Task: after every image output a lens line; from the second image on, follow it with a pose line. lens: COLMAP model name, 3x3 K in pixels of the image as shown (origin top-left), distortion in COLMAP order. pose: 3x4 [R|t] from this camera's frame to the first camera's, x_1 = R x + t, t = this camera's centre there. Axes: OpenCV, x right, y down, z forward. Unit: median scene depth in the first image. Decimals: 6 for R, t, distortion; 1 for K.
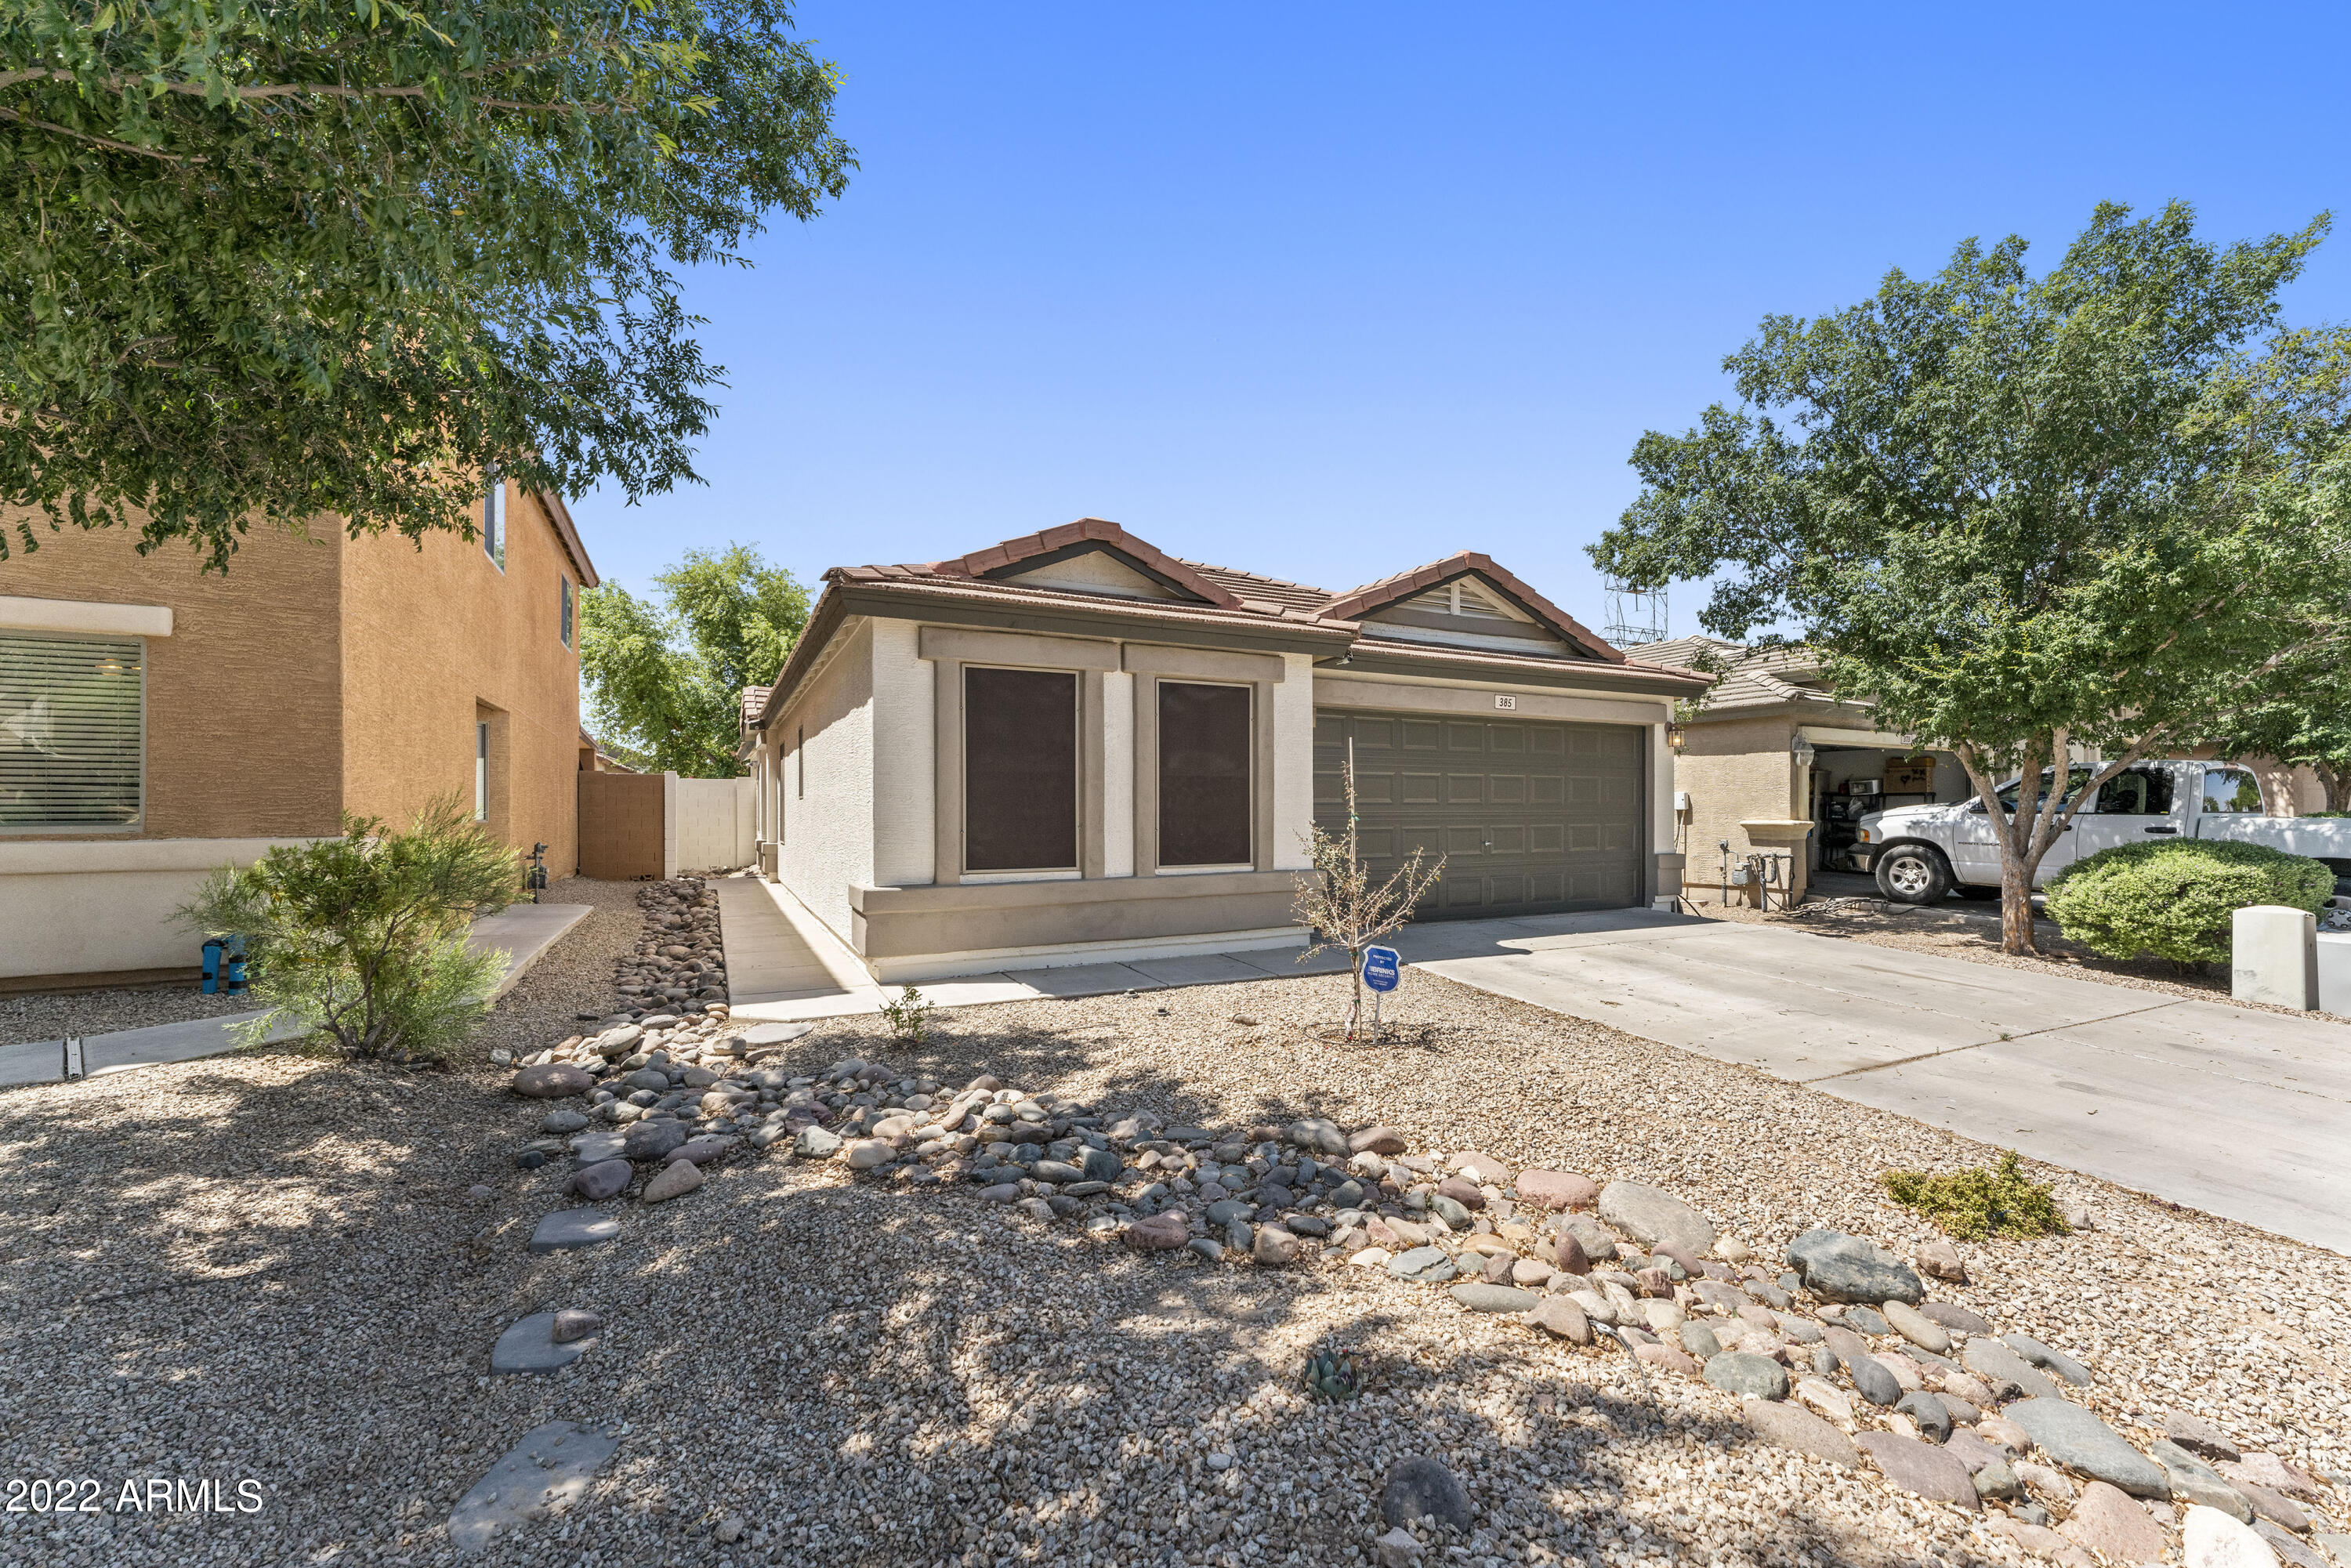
lens RADIAL K [[938.8, 0, 1183.2], [0, 938.8, 798.9], [0, 0, 1]] dist [0.002400, 0.000028]
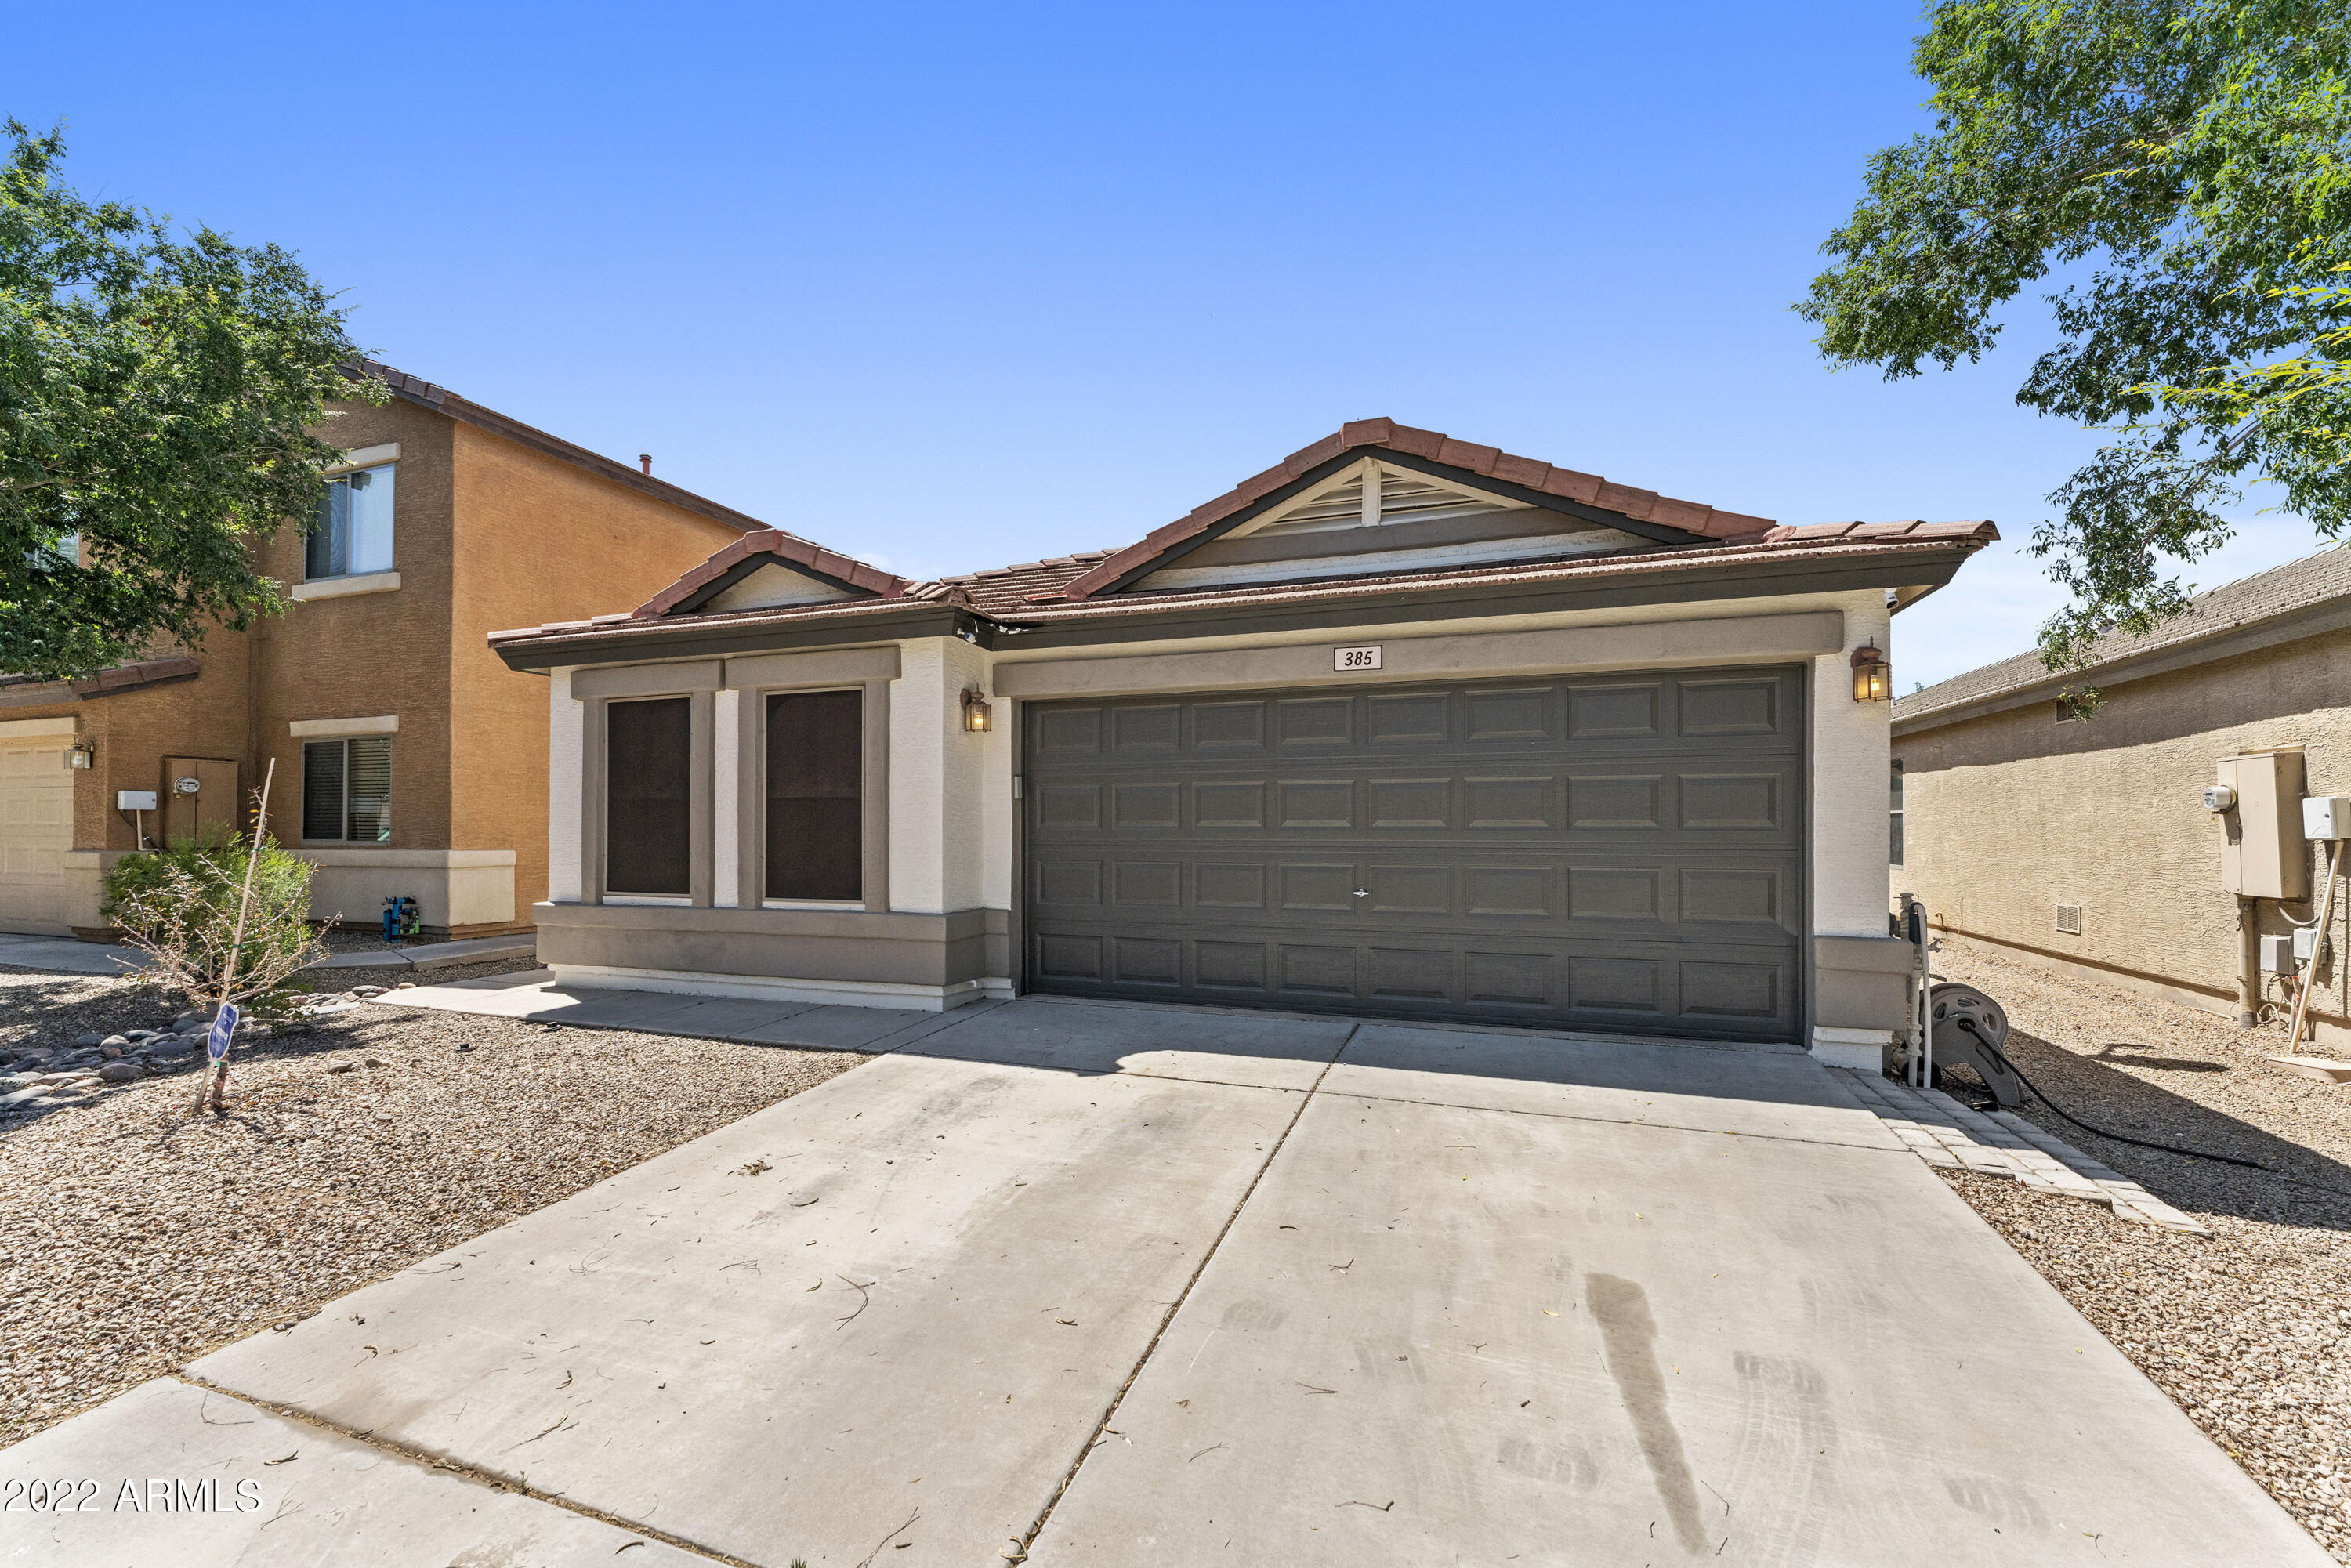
lens RADIAL K [[938.0, 0, 1182.8], [0, 938.0, 813.9], [0, 0, 1]] dist [0.000028, -0.000455]
pose [[0.692101, -0.008710, -0.721748, 0.687172], [0.006828, 0.999961, -0.005520, -0.001594], [0.721769, -0.001108, 0.692133, 0.501377]]
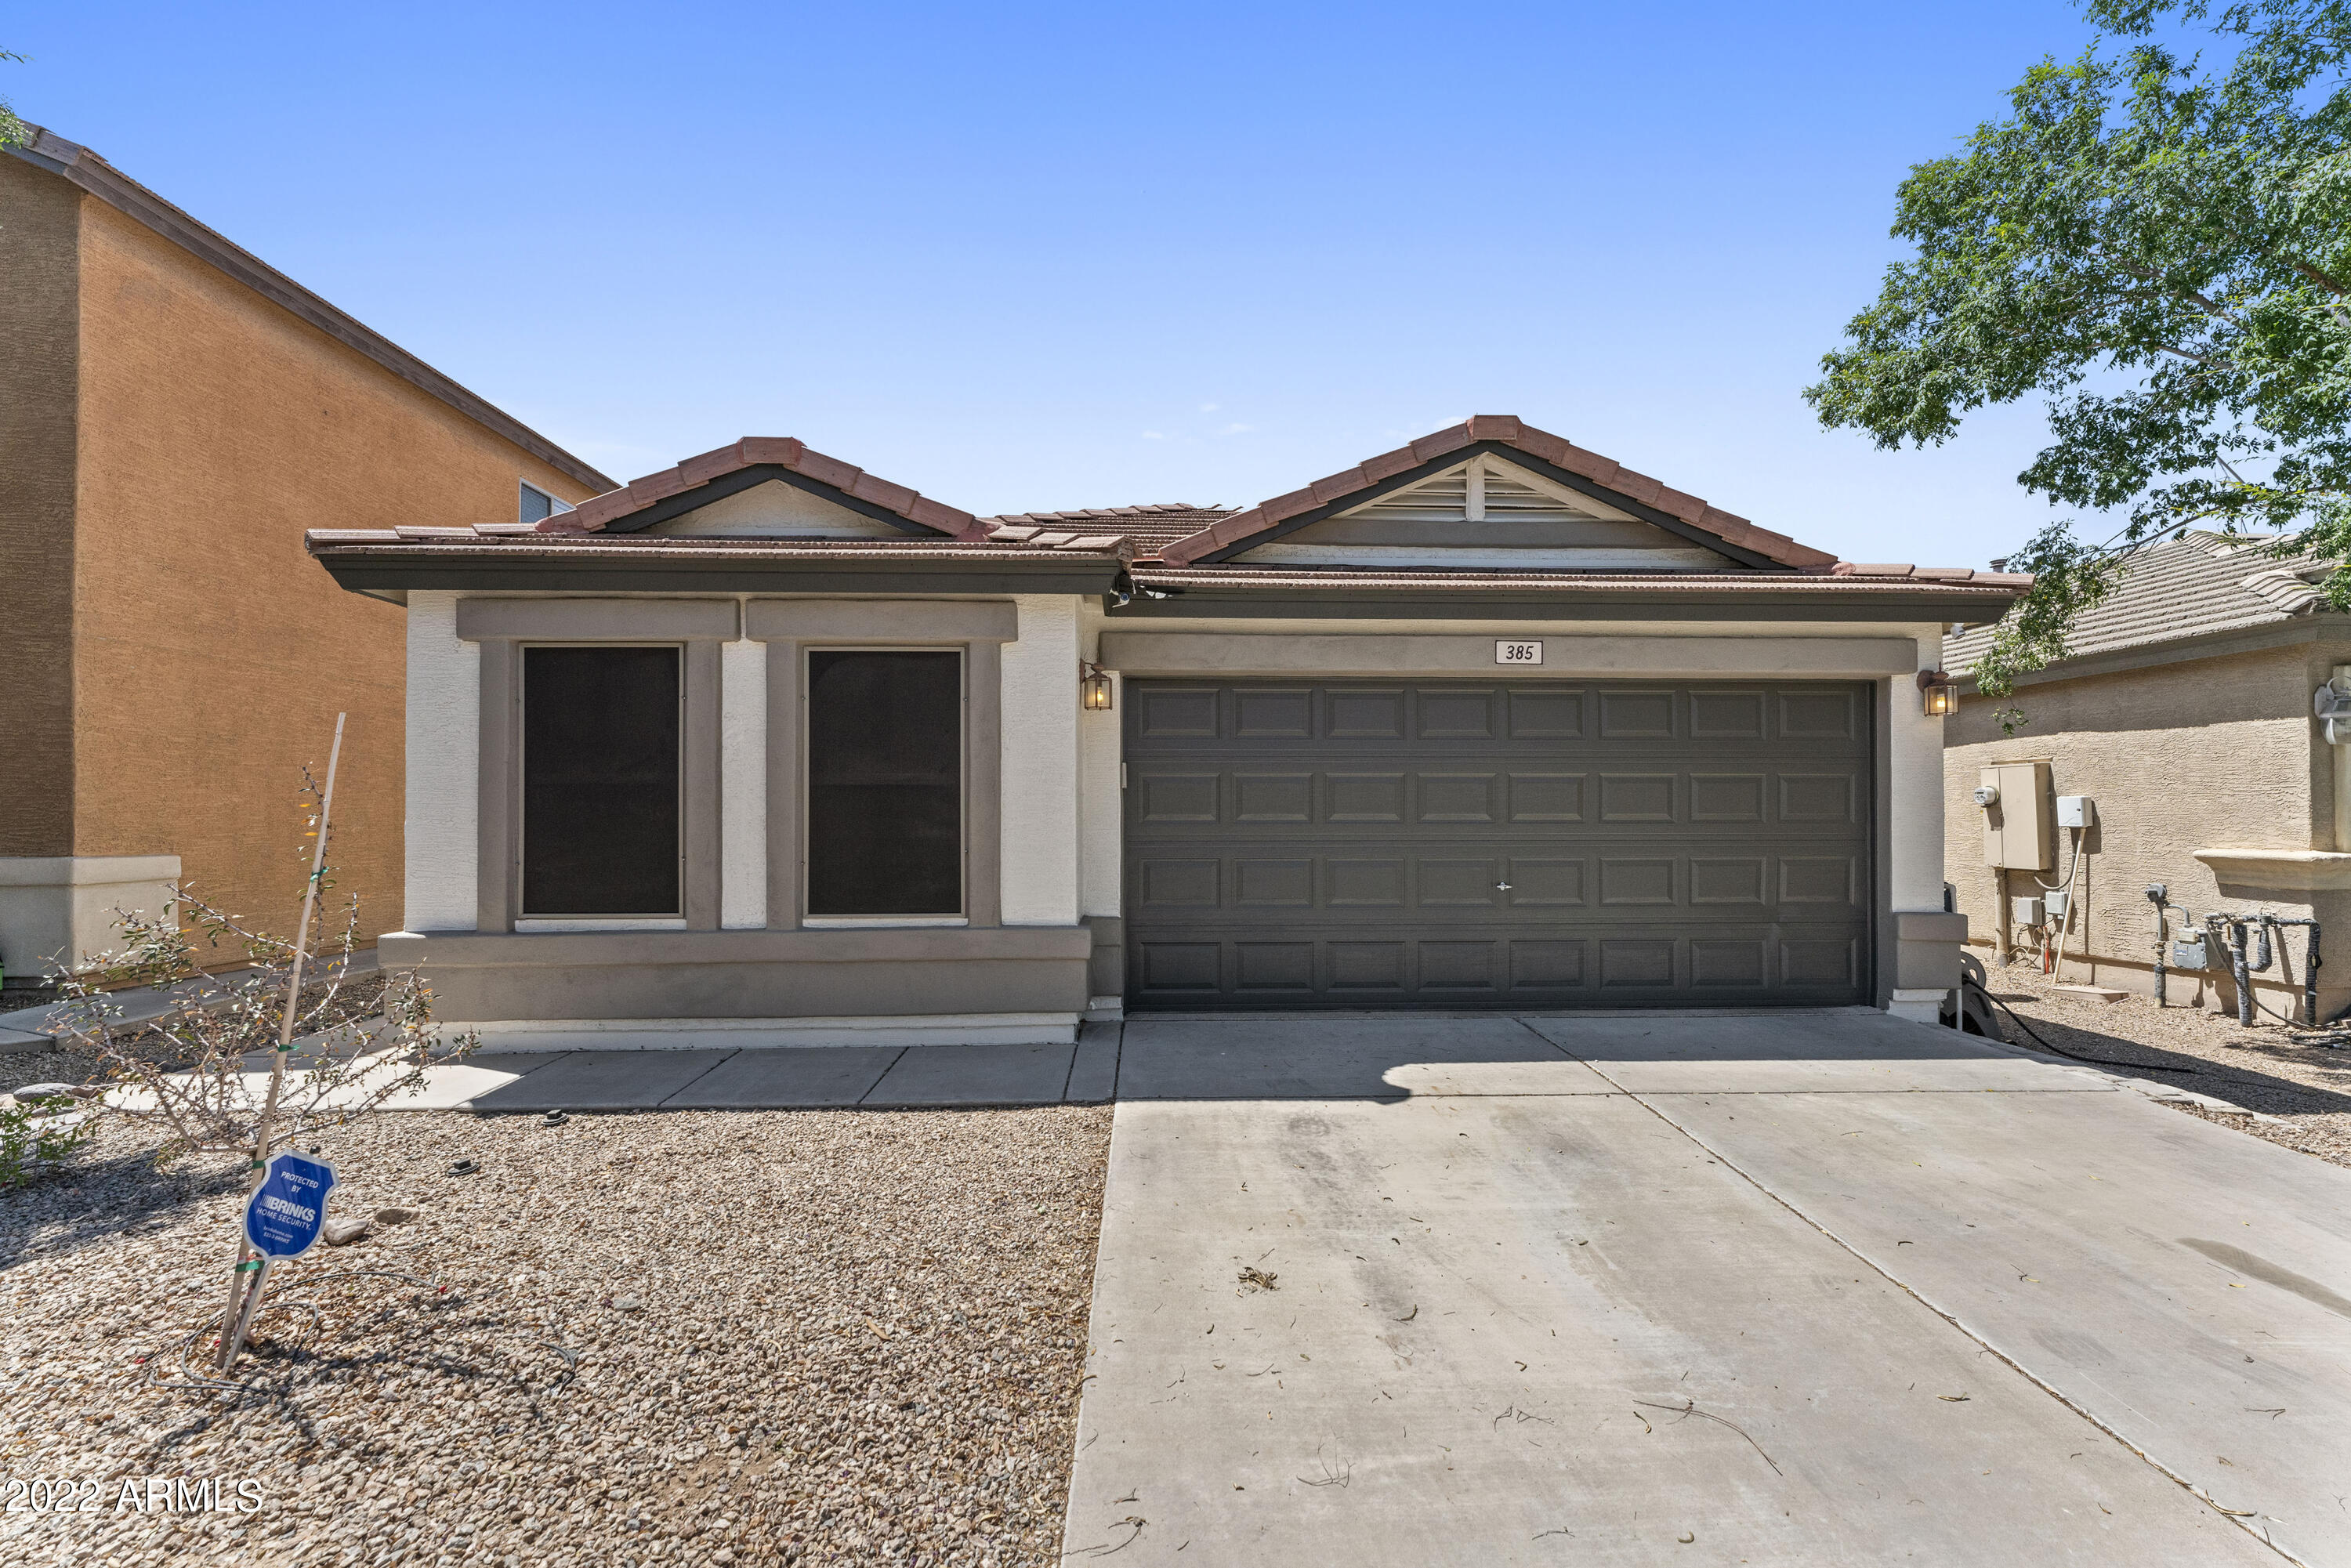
lens RADIAL K [[930.2, 0, 1178.1], [0, 930.2, 798.7], [0, 0, 1]] dist [-0.000493, 0.000335]
pose [[0.908066, -0.005597, -0.418790, 0.388593], [0.004142, 0.999982, -0.004383, -0.008117], [0.418807, 0.002245, 0.908072, 0.367975]]
